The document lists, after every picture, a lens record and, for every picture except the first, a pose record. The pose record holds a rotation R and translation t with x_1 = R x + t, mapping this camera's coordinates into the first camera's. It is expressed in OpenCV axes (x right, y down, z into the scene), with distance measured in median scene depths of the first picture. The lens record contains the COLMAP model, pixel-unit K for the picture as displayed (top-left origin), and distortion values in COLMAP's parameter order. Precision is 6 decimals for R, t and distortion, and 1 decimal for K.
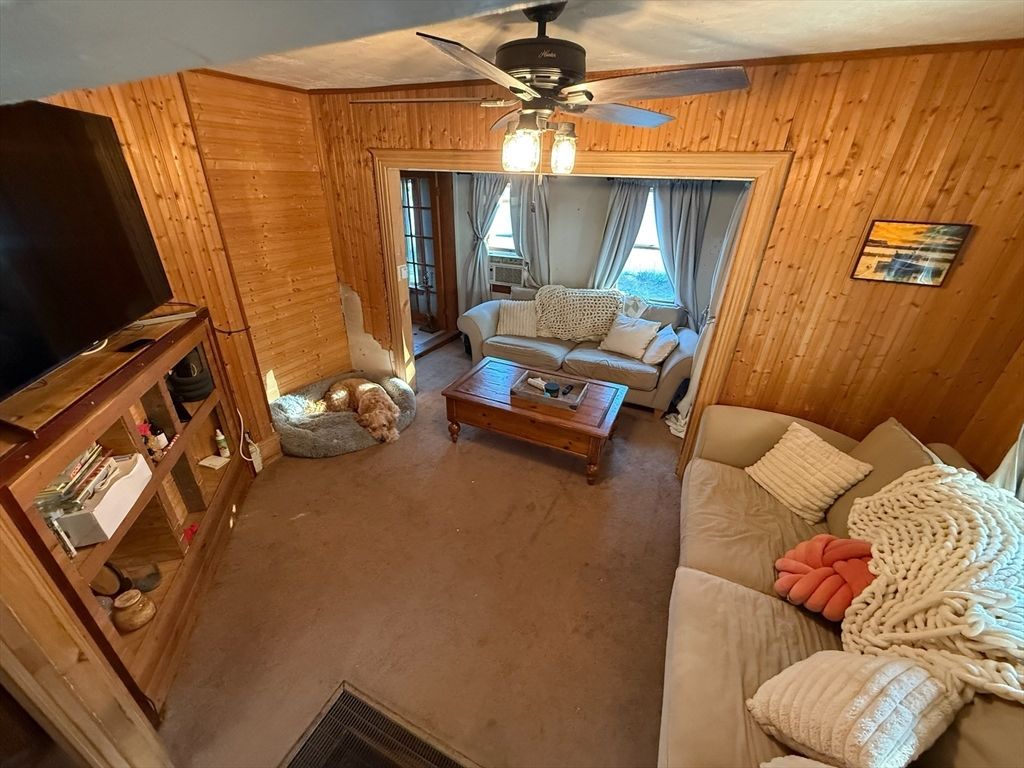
lens RADIAL K [[406.1, 0, 508.9], [0, 406.1, 383.5], [0, 0, 1]] dist [0.000521, 0.000270]
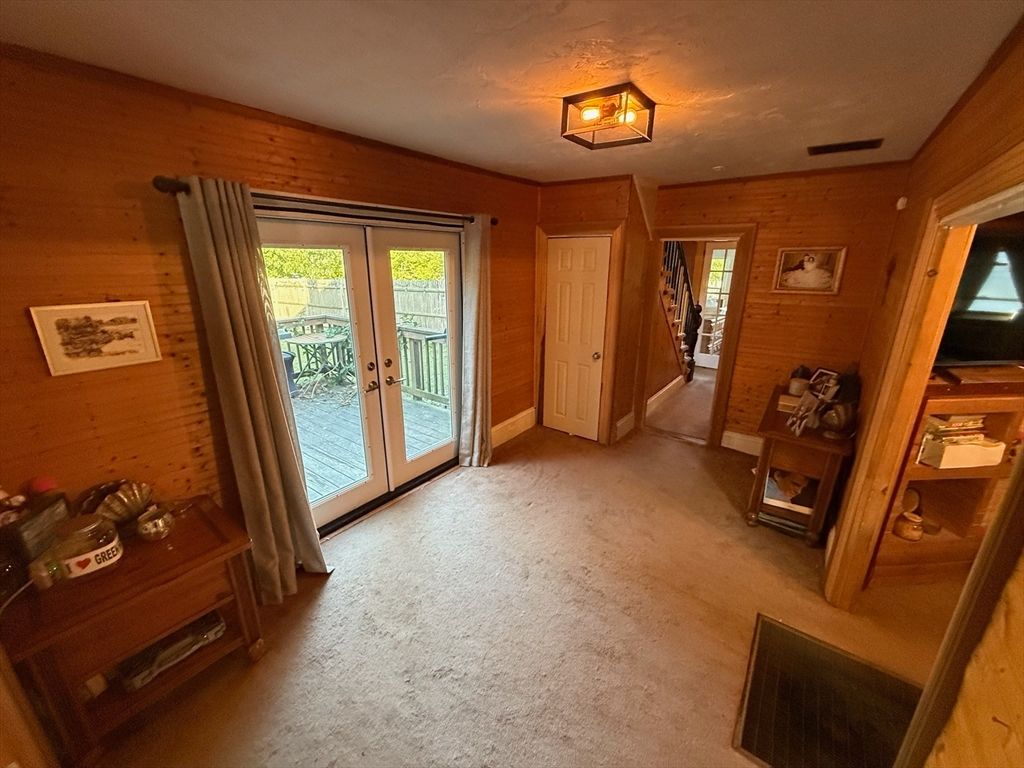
lens RADIAL K [[406.1, 0, 512.8], [0, 406.1, 383.2], [0, 0, 1]] dist [0.000521, 0.000270]
pose [[-0.202198, 0.251181, -0.946586, 0.620525], [-0.443215, 0.838435, 0.317156, 0.320083], [0.873314, 0.483669, -0.058203, -0.403554]]
